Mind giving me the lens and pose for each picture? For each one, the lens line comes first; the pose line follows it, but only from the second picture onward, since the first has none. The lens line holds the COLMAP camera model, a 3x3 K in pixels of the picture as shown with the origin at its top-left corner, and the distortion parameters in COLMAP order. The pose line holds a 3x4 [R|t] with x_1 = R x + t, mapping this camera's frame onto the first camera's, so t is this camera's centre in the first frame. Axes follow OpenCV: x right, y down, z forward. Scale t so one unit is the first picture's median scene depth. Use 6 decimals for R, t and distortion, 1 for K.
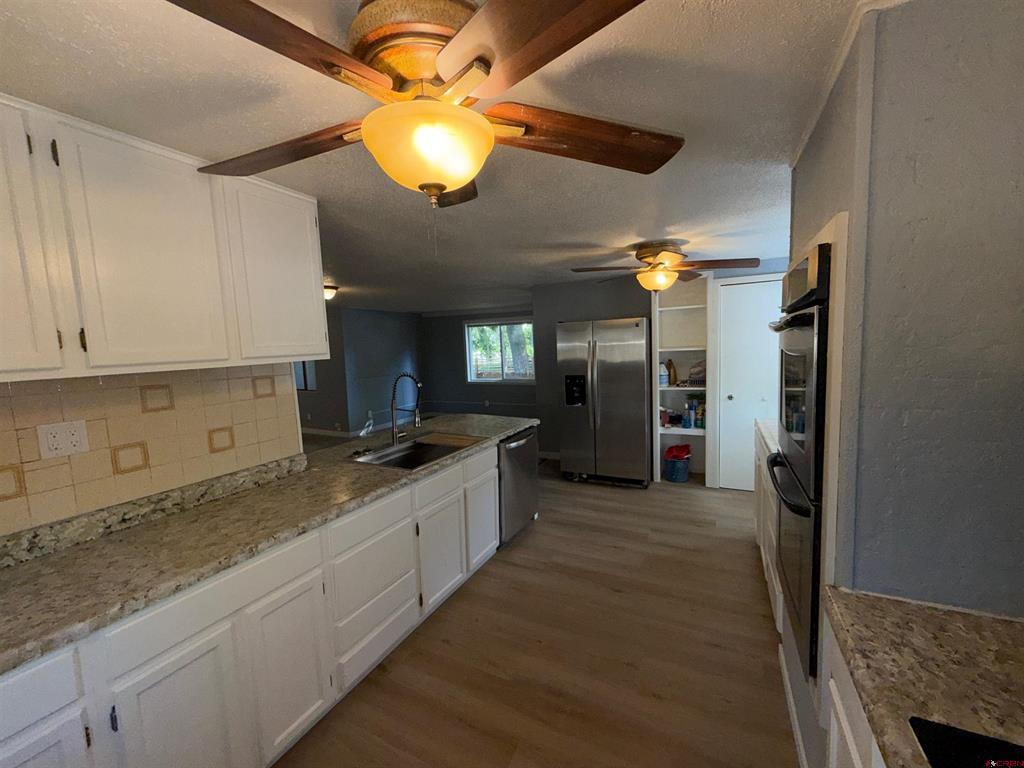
lens RADIAL K [[404.9, 0, 518.8], [0, 404.9, 385.2], [0, 0, 1]] dist [-0.010138, 0.000018]
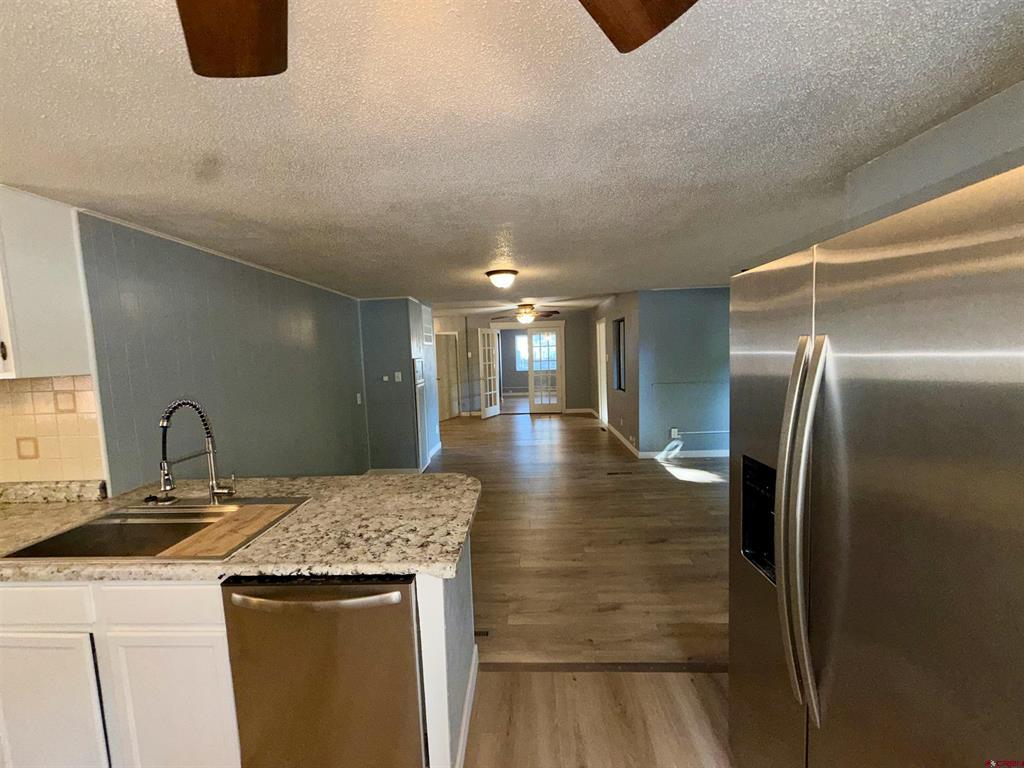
lens RADIAL K [[404.9, 0, 511.5], [0, 404.9, 382.6], [0, 0, 1]] dist [-0.010138, 0.000018]
pose [[0.412231, 0.082591, -0.907328, 0.653018], [-0.068361, 0.995879, 0.059592, -0.168610], [0.908511, 0.037460, 0.416178, 1.554082]]
